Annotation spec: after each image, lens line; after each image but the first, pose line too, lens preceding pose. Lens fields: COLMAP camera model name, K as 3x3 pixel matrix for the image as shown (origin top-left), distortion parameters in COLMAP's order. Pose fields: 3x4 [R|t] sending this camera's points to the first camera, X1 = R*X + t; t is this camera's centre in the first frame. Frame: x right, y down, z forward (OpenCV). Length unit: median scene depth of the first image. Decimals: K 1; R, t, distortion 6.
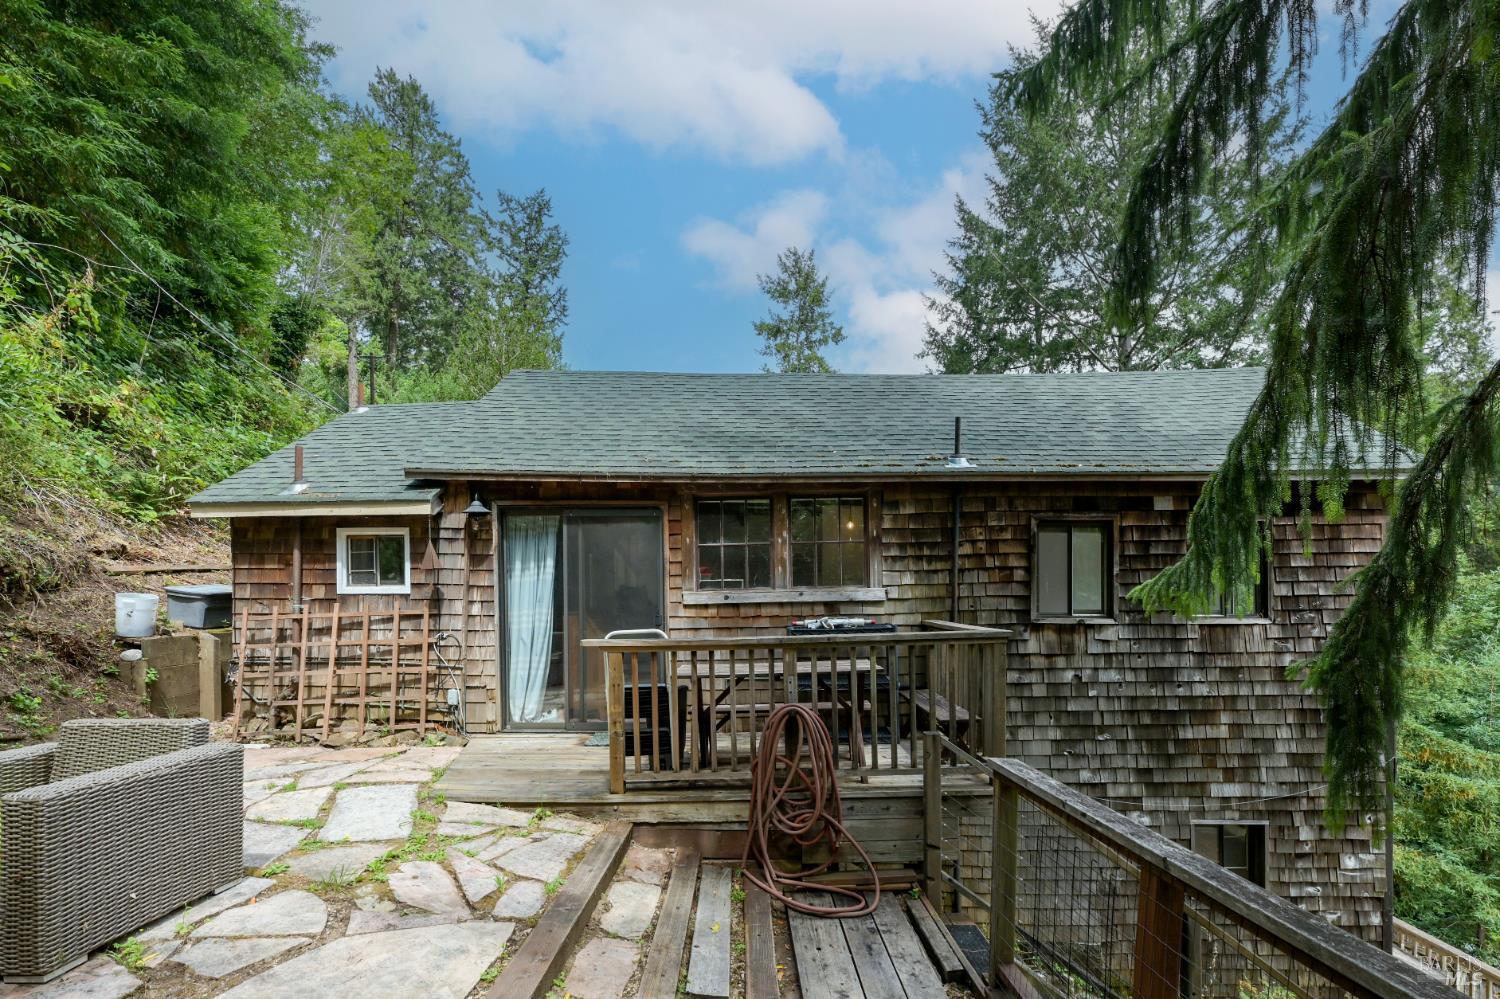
lens RADIAL K [[720.5, 0, 750.5], [0, 720.5, 598.6], [0, 0, 1]] dist [0.004564, 0.000051]
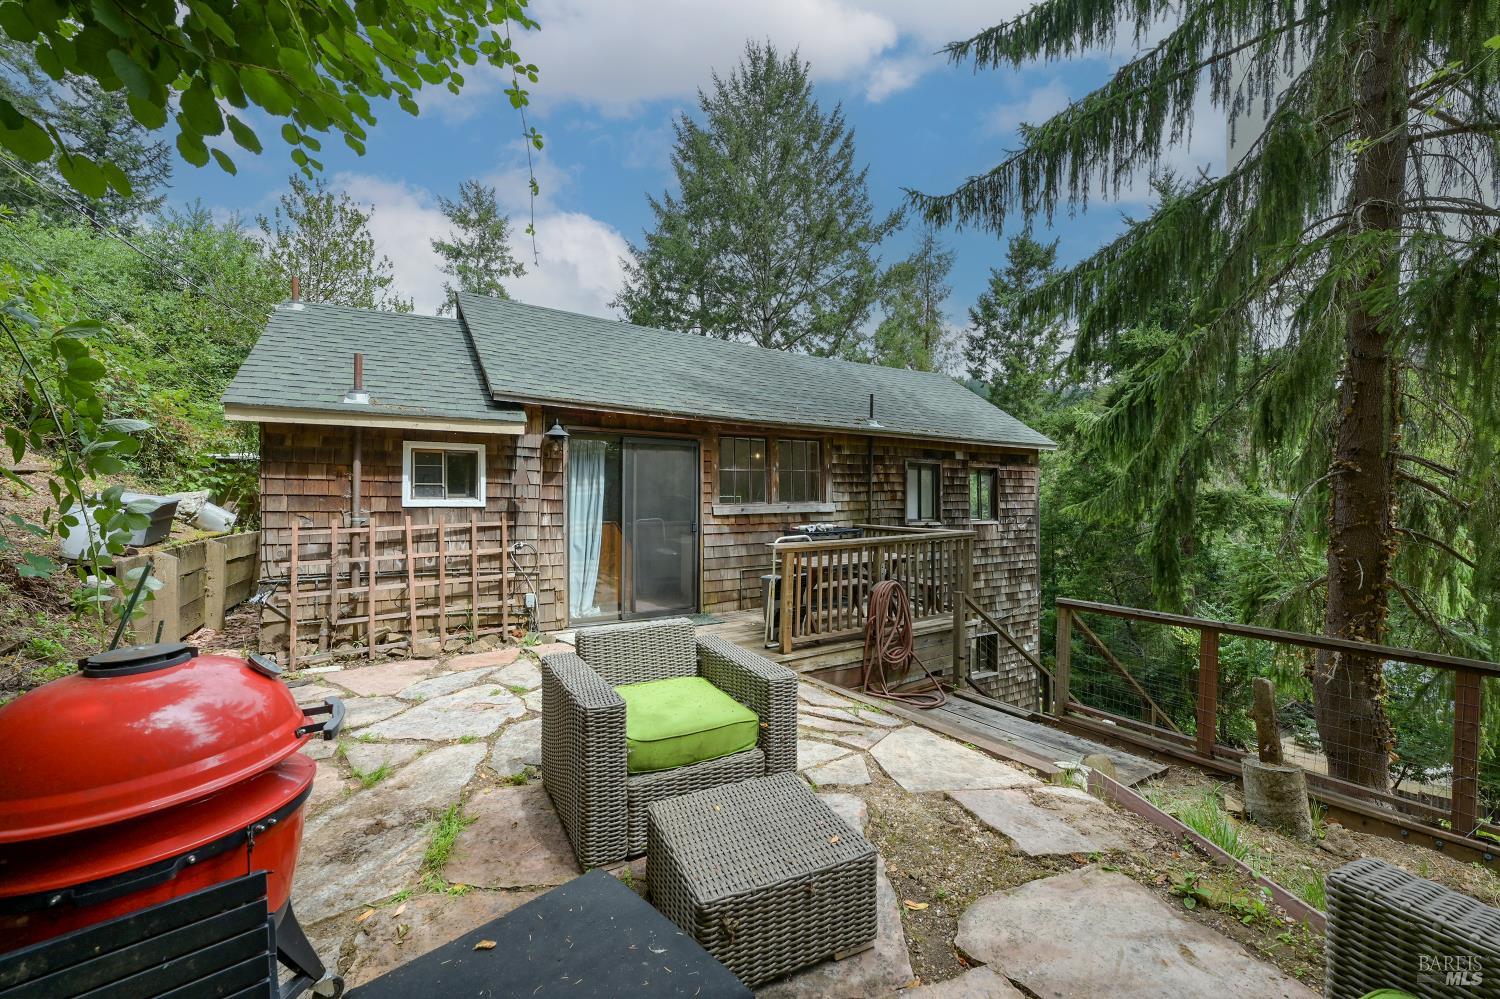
lens RADIAL K [[604.6, 0, 751.9], [0, 604.6, 497.0], [0, 0, 1]] dist [0.001041, 0.000168]
pose [[0.843725, 0.009756, 0.536687, -0.621523], [-0.005800, 0.999942, -0.009059, -0.015414], [-0.536745, 0.004531, 0.843733, 0.034605]]
